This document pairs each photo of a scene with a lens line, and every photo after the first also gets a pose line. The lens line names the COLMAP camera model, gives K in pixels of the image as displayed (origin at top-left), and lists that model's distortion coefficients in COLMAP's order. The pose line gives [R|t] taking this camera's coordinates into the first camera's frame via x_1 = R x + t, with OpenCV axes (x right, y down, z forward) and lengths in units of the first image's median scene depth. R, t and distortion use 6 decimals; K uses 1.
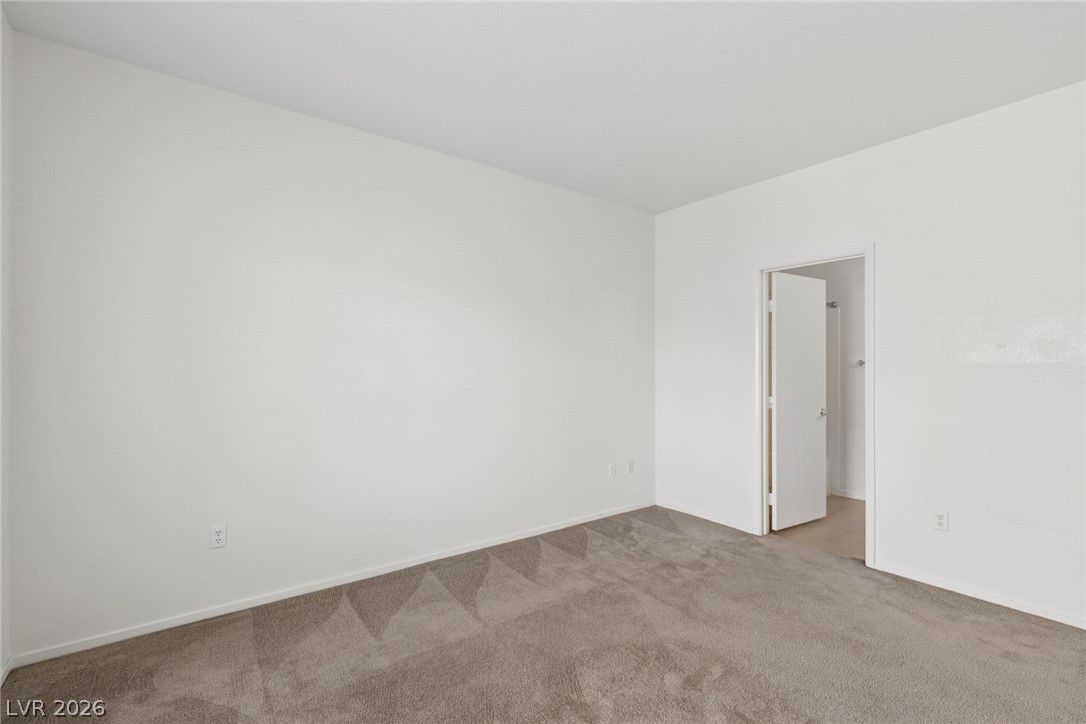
lens RADIAL K [[485.9, 0, 547.6], [0, 485.9, 364.6], [0, 0, 1]] dist [-0.005232, 0.001786]
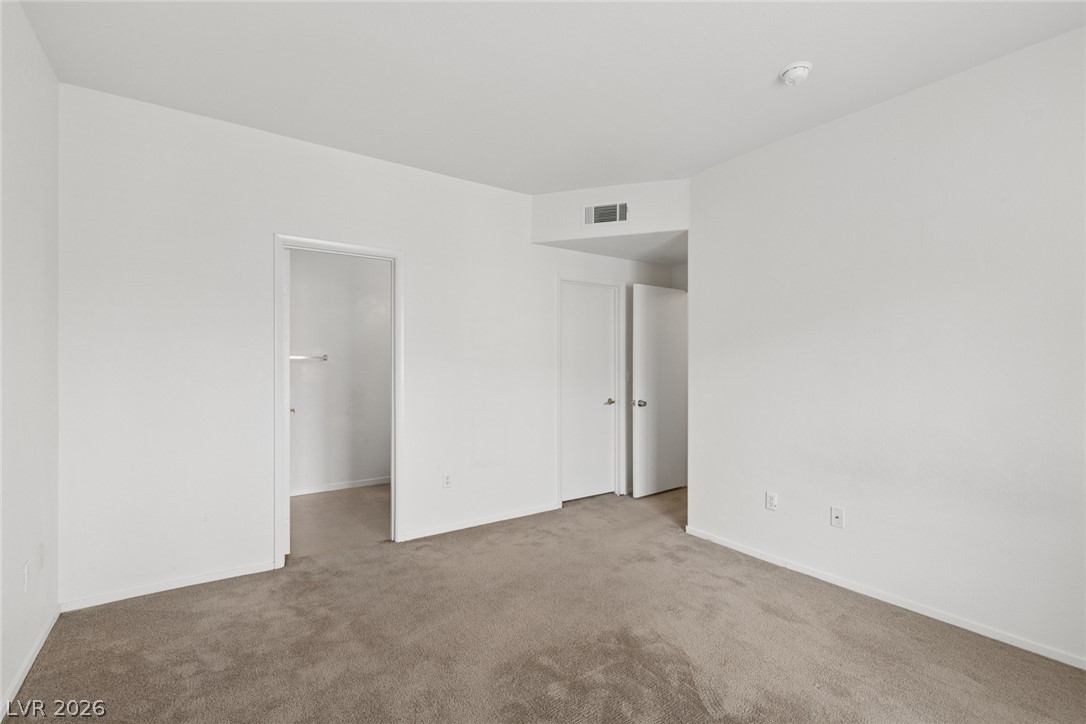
lens RADIAL K [[485.9, 0, 545.7], [0, 485.9, 361.5], [0, 0, 1]] dist [-0.005232, 0.001786]
pose [[0.036151, -0.003577, 0.999340, -0.400206], [-0.010079, 0.999941, 0.003944, -0.002901], [-0.999296, -0.010215, 0.036112, 0.579802]]
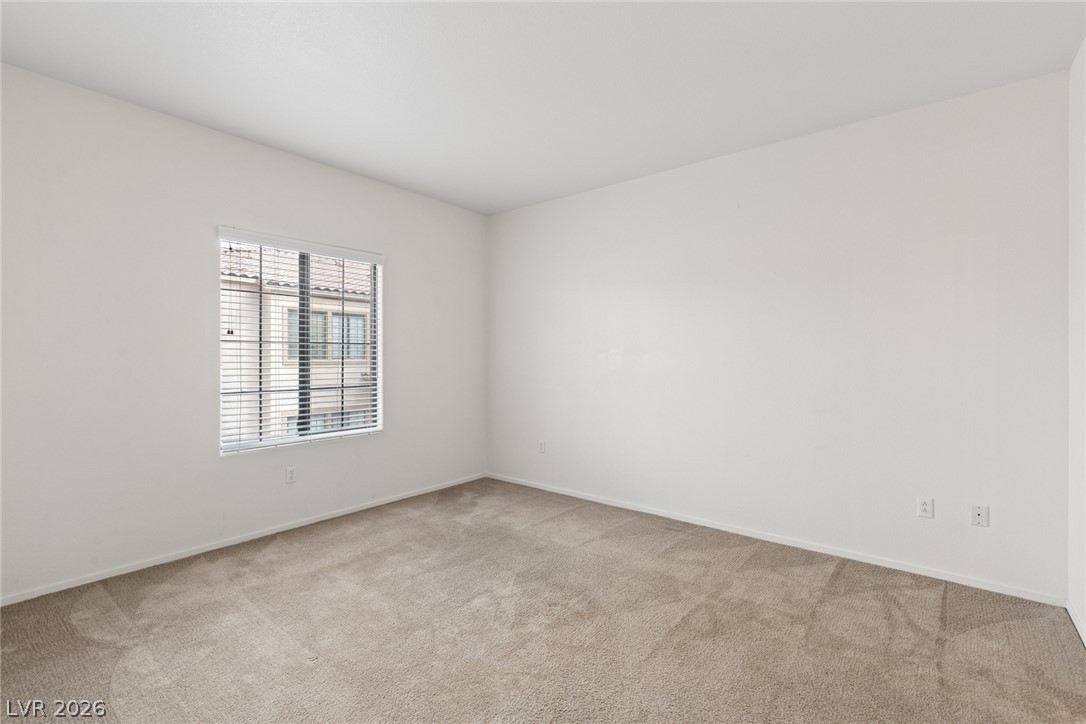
lens RADIAL K [[485.9, 0, 537.4], [0, 485.9, 356.4], [0, 0, 1]] dist [-0.005232, 0.001786]
pose [[0.222489, -0.004332, -0.974926, 0.813492], [0.008062, 0.999964, -0.002604, 0.010285], [0.974902, -0.007281, 0.222516, 0.415830]]
